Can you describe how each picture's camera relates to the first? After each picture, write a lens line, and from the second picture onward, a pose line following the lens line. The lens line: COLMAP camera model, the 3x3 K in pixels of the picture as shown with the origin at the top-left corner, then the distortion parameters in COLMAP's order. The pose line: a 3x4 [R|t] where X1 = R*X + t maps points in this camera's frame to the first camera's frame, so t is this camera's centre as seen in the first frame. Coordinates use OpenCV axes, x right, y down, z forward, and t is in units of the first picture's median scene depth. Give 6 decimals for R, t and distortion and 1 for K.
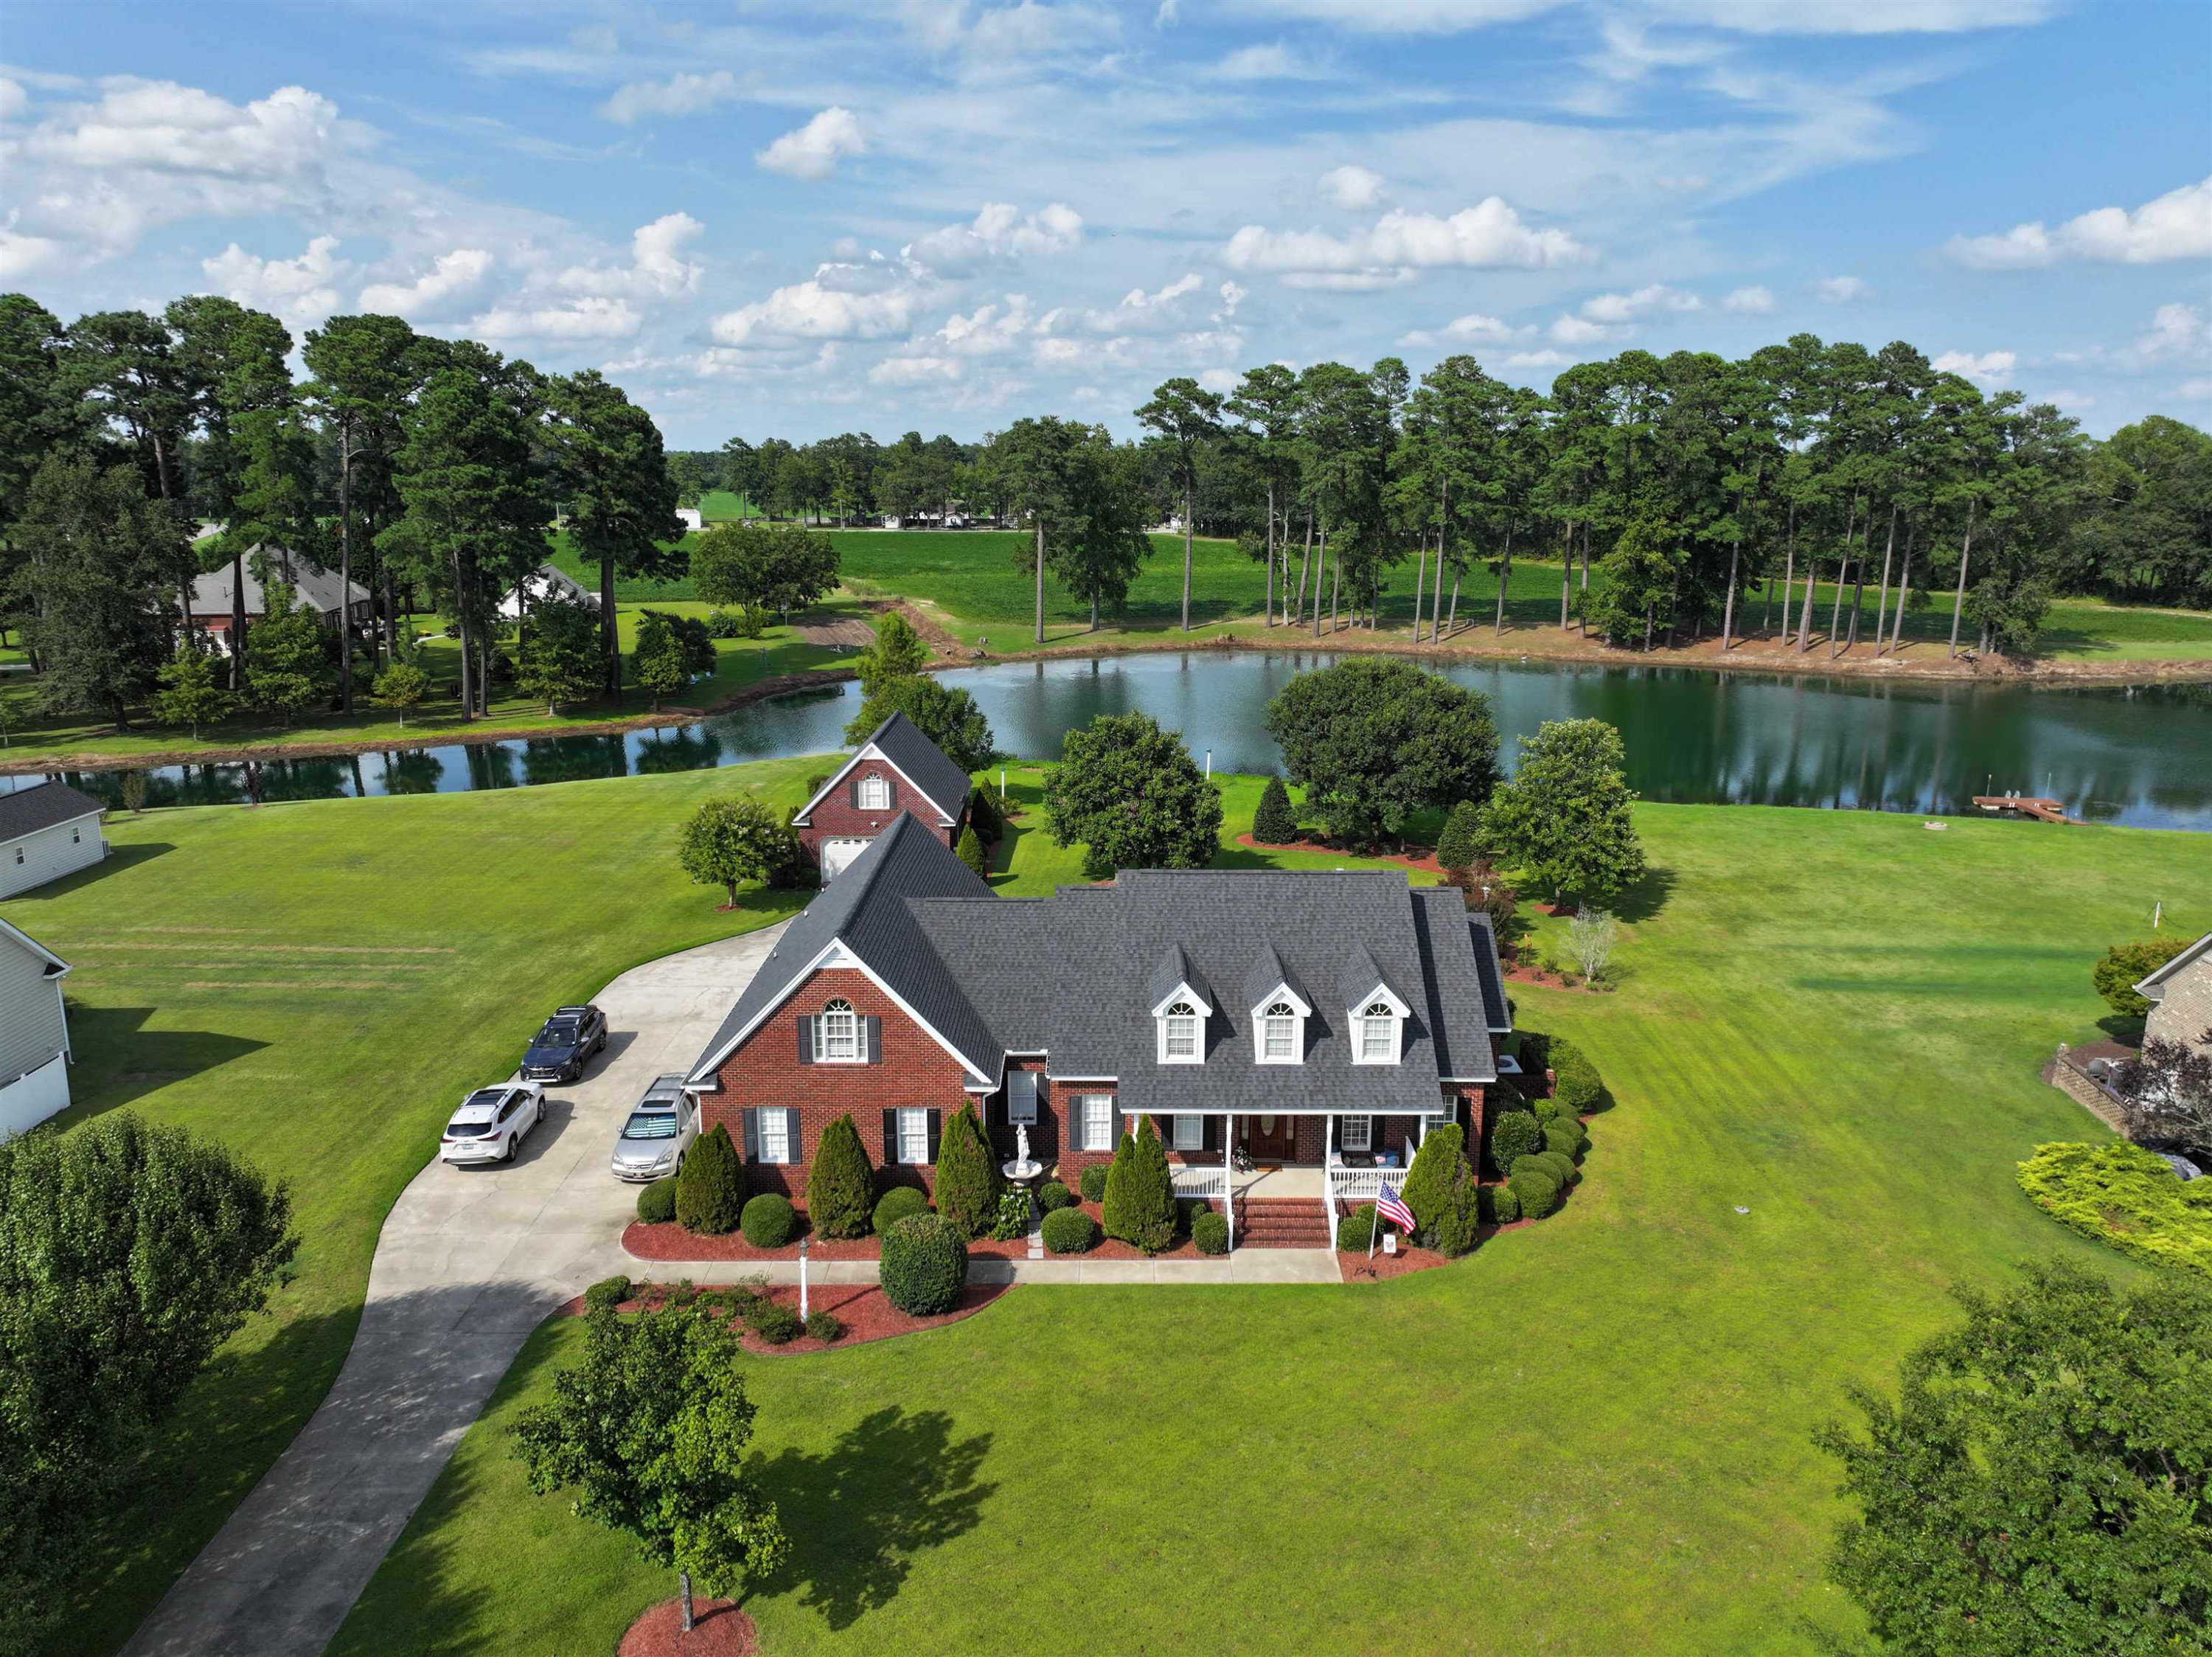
lens RADIAL K [[1549.6, 0, 1114.8], [0, 1549.6, 818.0], [0, 0, 1]] dist [-0.003844, 0.019346]
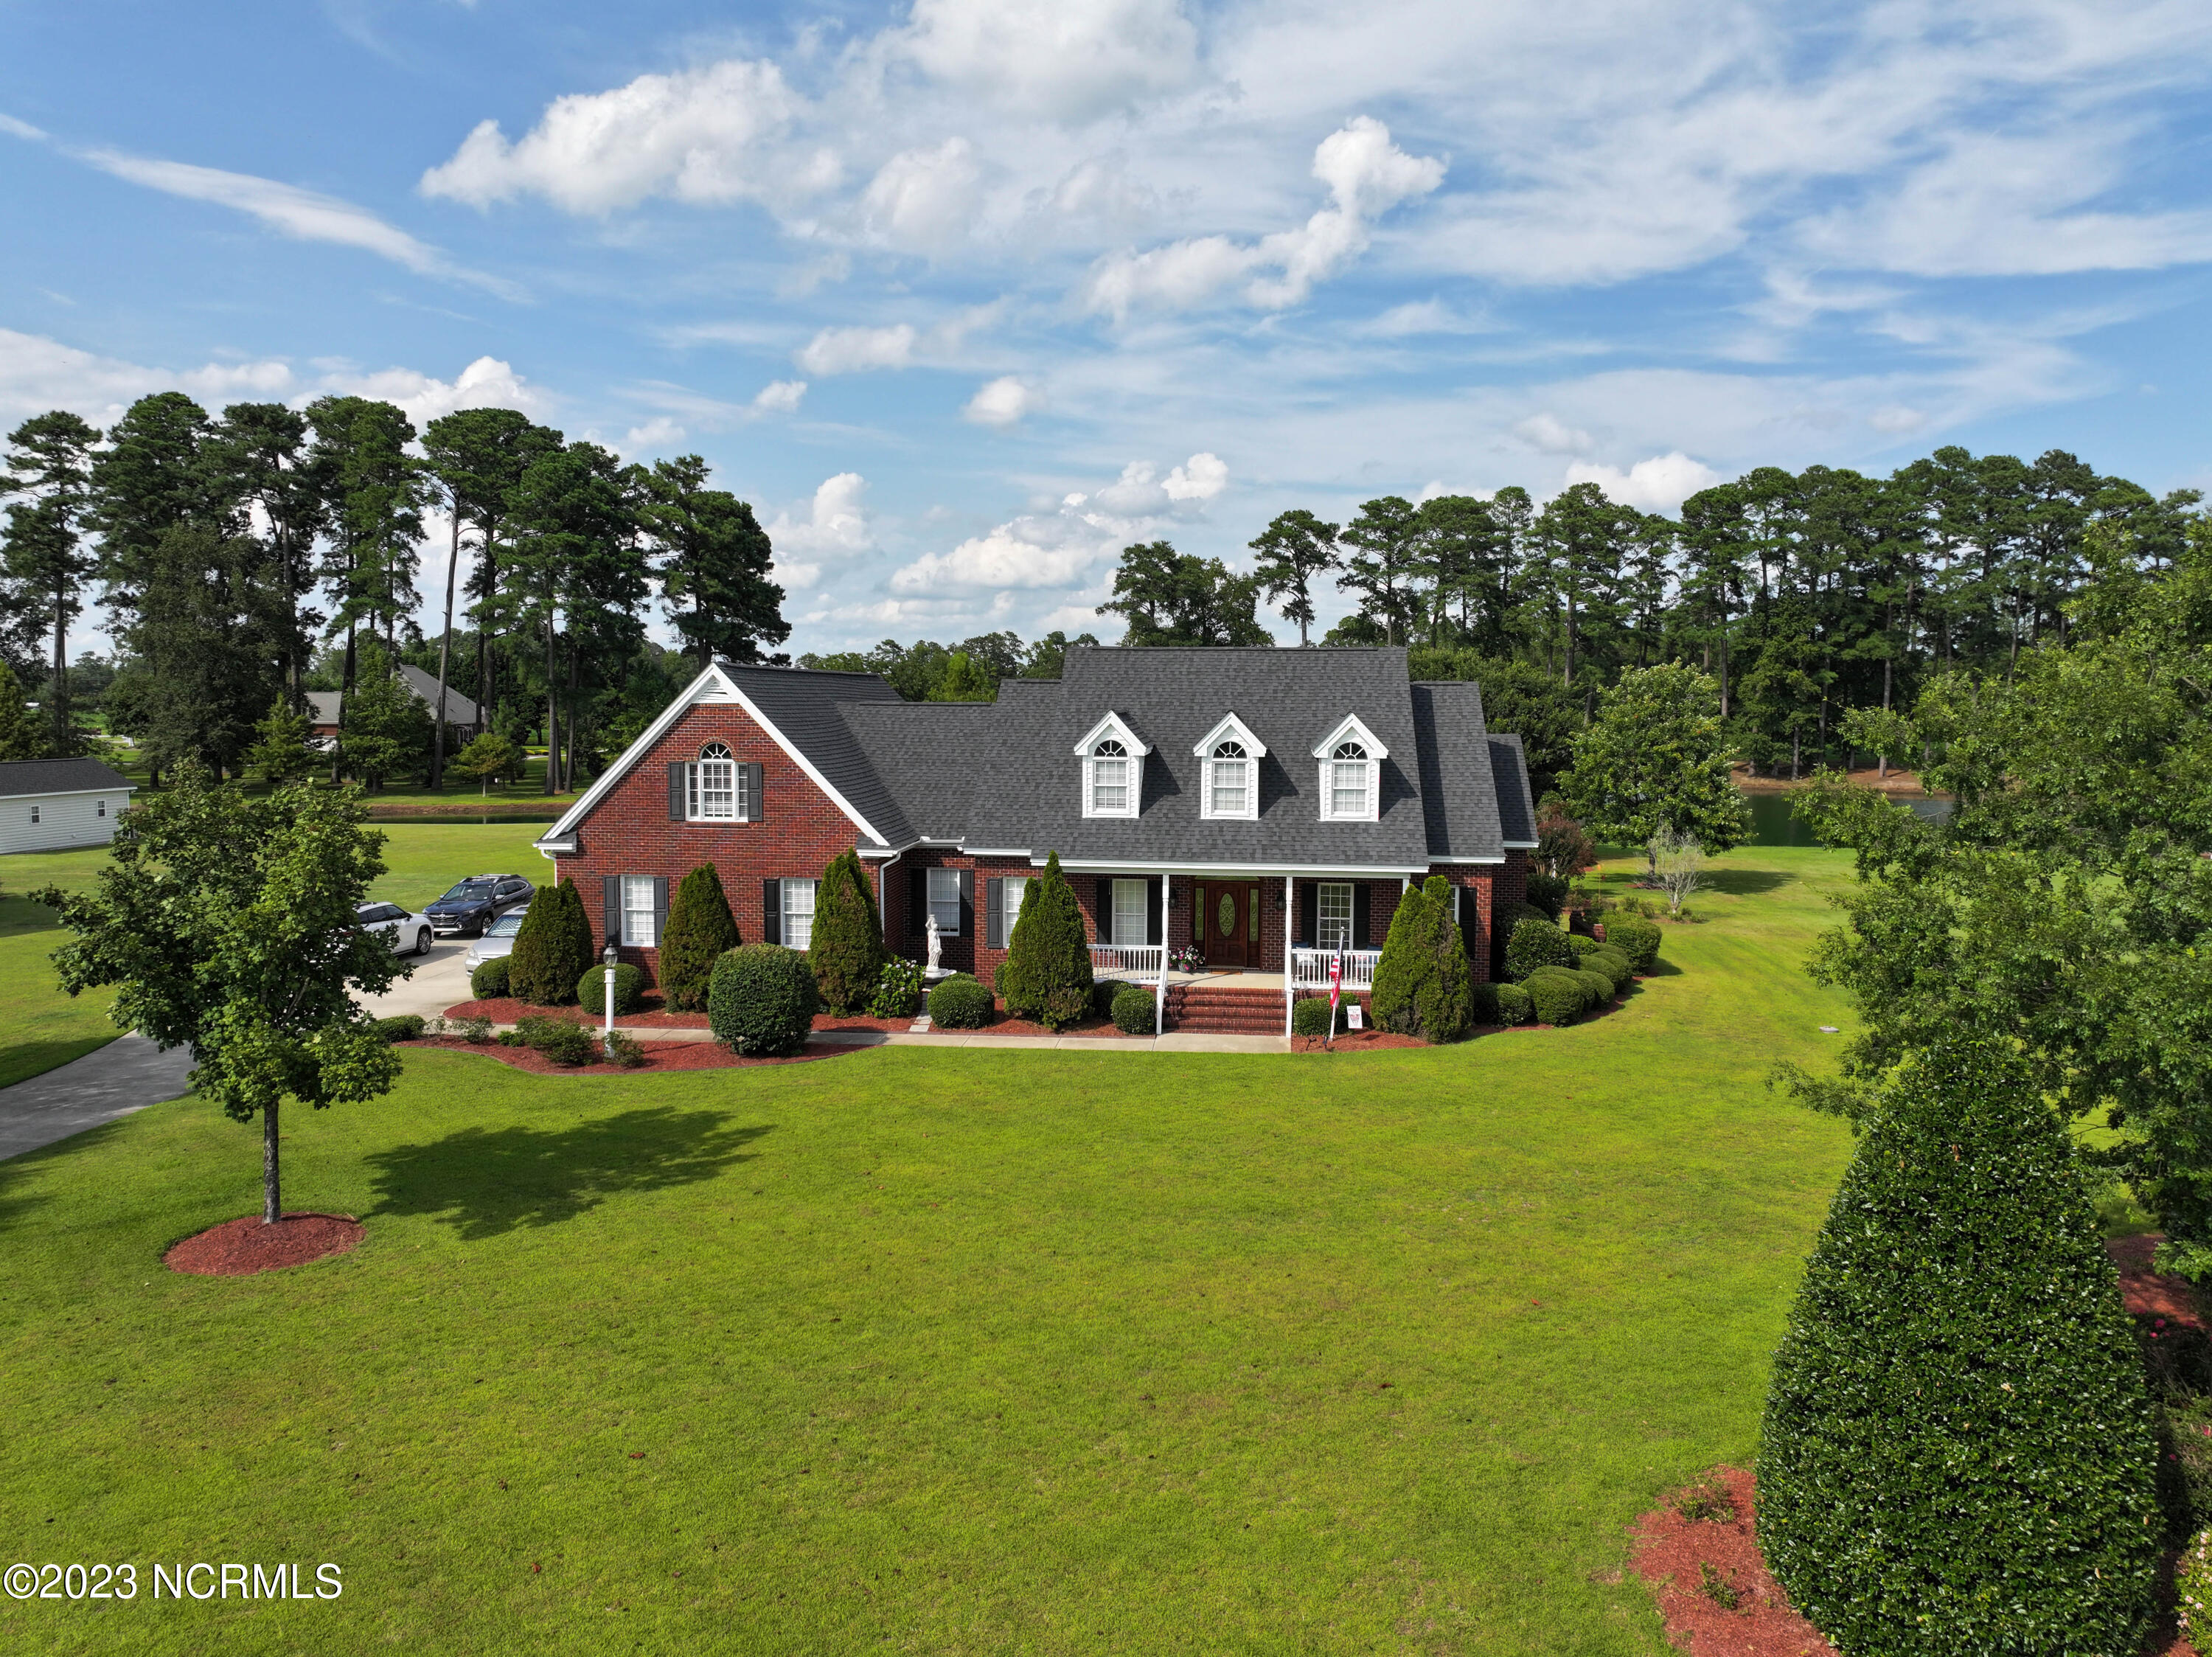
lens RADIAL K [[1546.6, 0, 1119.9], [0, 1546.6, 829.3], [0, 0, 1]] dist [0.002666, 0.005766]
pose [[0.994951, 0.011126, -0.099743, 0.123144], [-0.025994, 0.988490, -0.149034, 0.271859], [0.096937, 0.150874, 0.983789, 0.178570]]
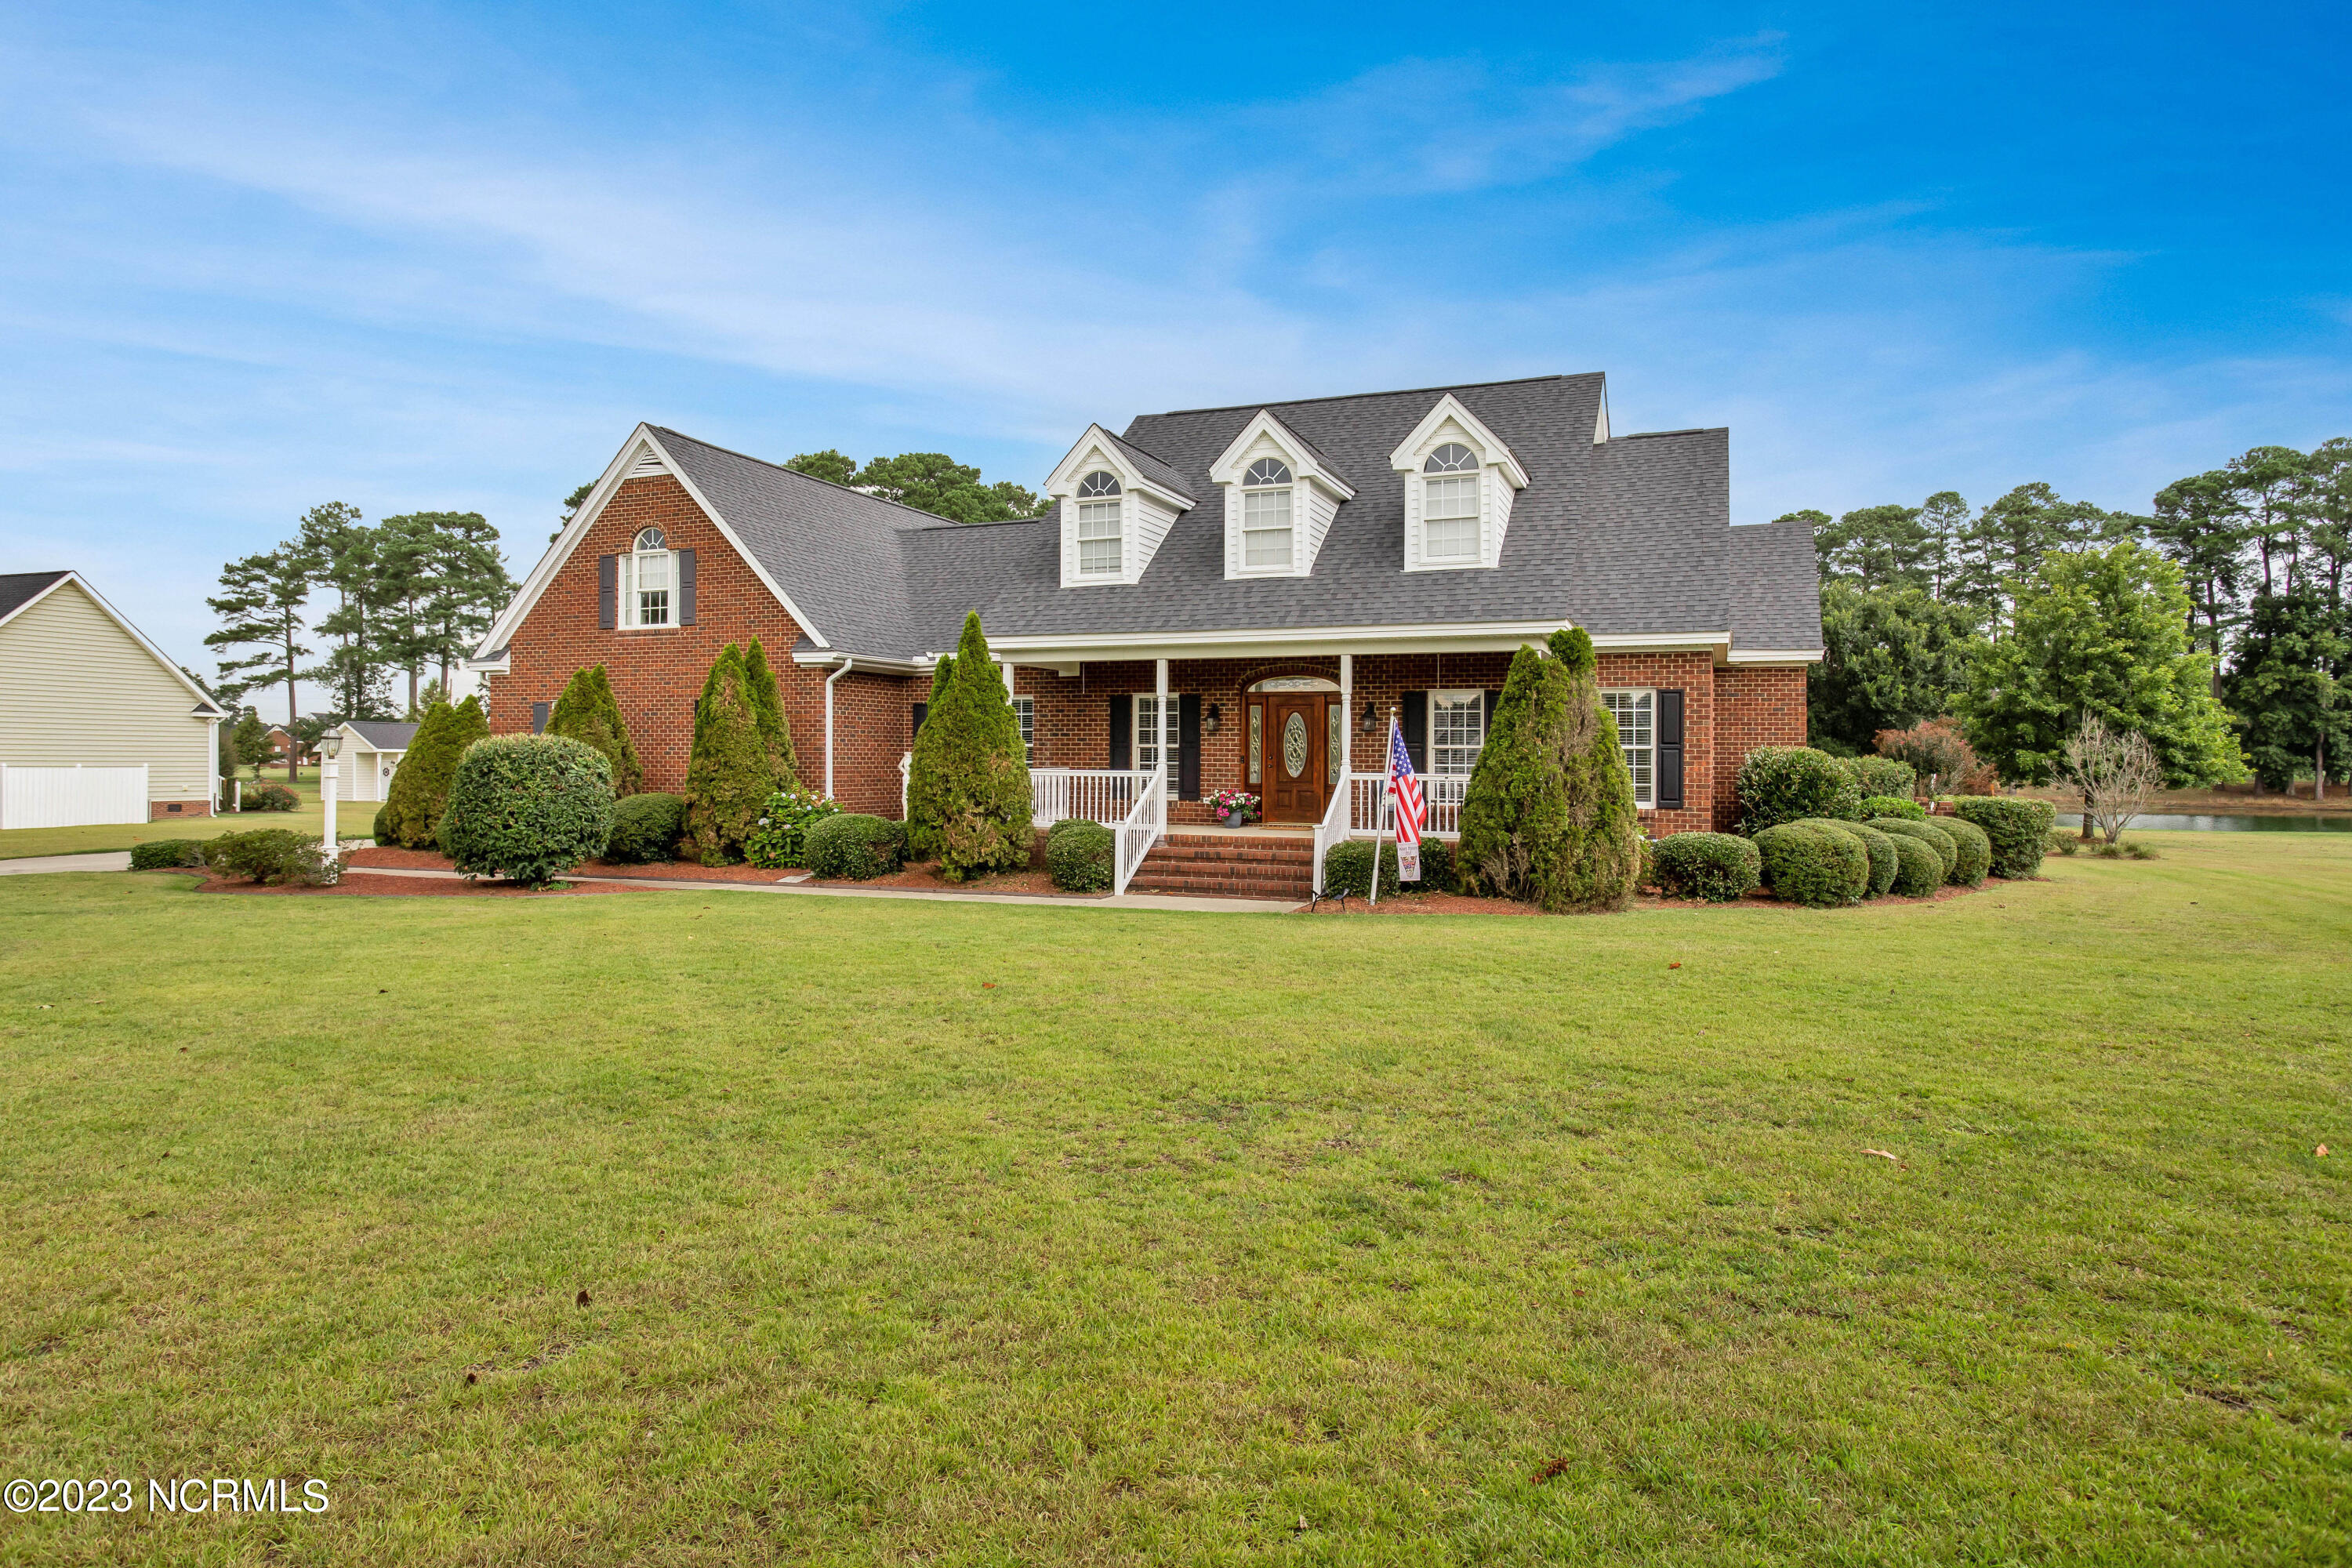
lens RADIAL K [[1365.4, 0, 1178.8], [0, 1365.4, 778.4], [0, 0, 1]] dist [-0.055349, 0.062549]
pose [[0.925125, 0.005419, -0.379623, 0.241993], [-0.090528, 0.974206, -0.206706, 0.306998], [0.368711, 0.225595, 0.901753, 0.553024]]
